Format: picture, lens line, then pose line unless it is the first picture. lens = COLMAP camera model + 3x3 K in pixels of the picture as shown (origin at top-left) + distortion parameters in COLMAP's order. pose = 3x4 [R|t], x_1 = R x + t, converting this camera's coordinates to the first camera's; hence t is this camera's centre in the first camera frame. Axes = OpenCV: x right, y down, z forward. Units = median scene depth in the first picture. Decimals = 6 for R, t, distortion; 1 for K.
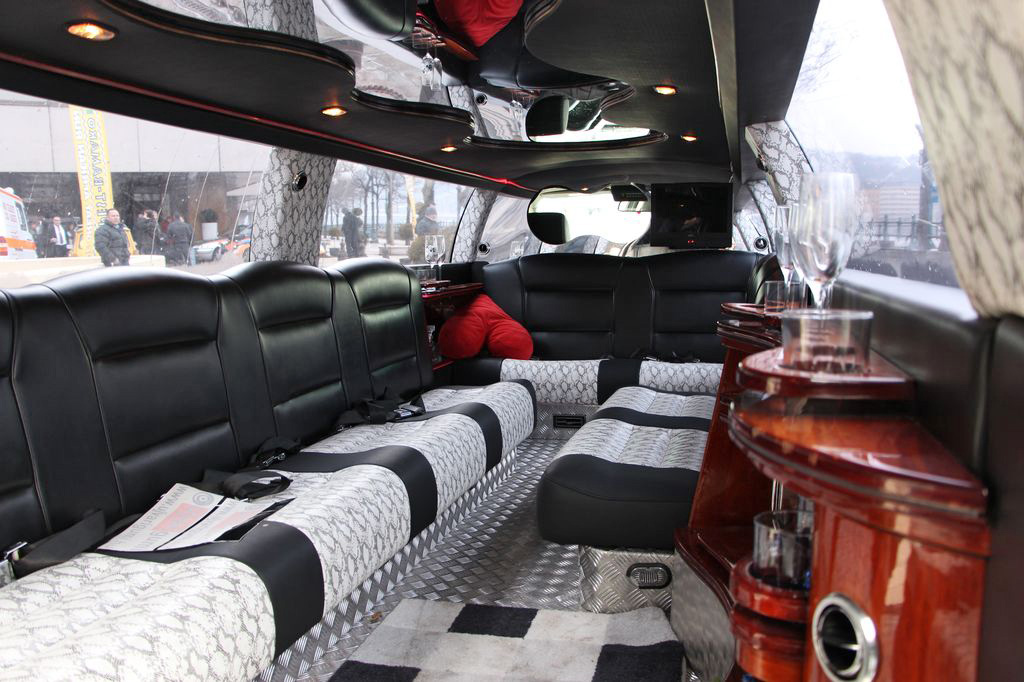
lens RADIAL K [[838.5, 0, 518.2], [0, 838.5, 357.8], [0, 0, 1]] dist [-0.184939, 0.159014]
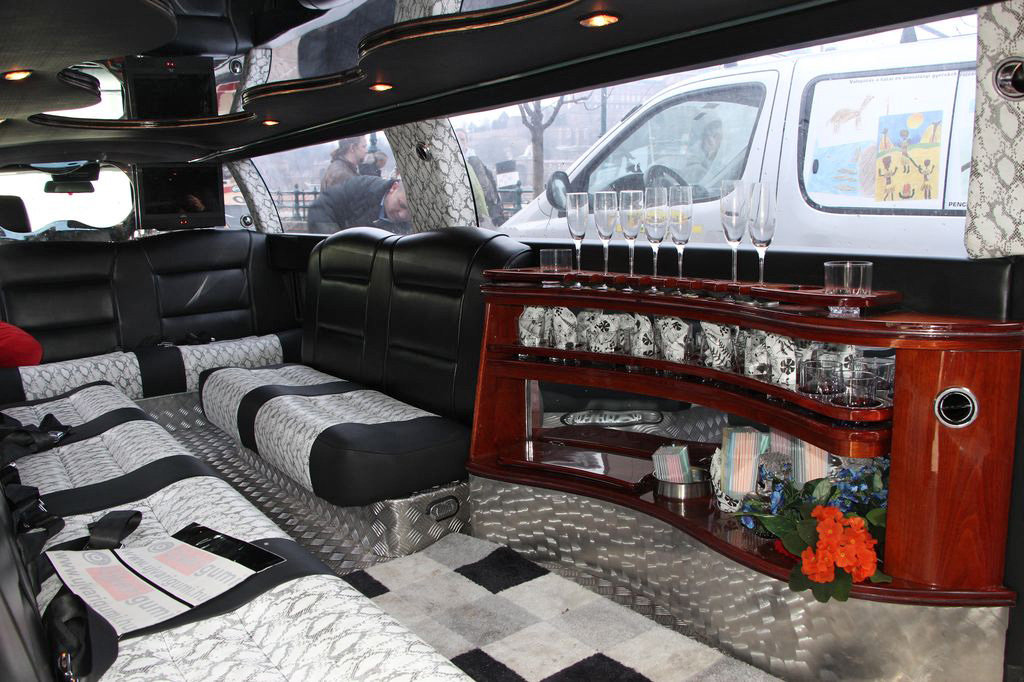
lens RADIAL K [[838.5, 0, 518.2], [0, 838.5, 357.8], [0, 0, 1]] dist [-0.184939, 0.159014]
pose [[0.640940, -0.147263, 0.753332, -0.574718], [0.121962, 0.988494, 0.089467, -0.035638], [-0.757840, 0.034535, 0.651526, 0.131824]]
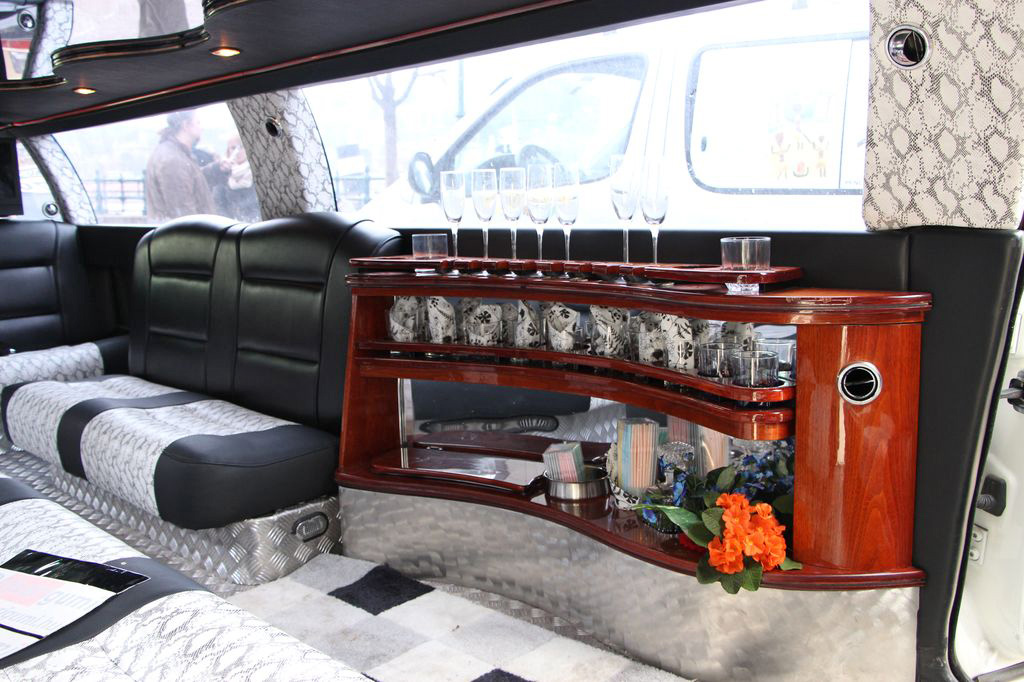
lens RADIAL K [[964.7, 0, 511.8], [0, 964.7, 358.6], [0, 0, 1]] dist [-0.147130, 0.244816]
pose [[0.516834, -0.153207, 0.842265, -0.631592], [0.135855, 0.986067, 0.096001, -0.023493], [-0.845237, 0.064809, 0.530447, 0.121733]]
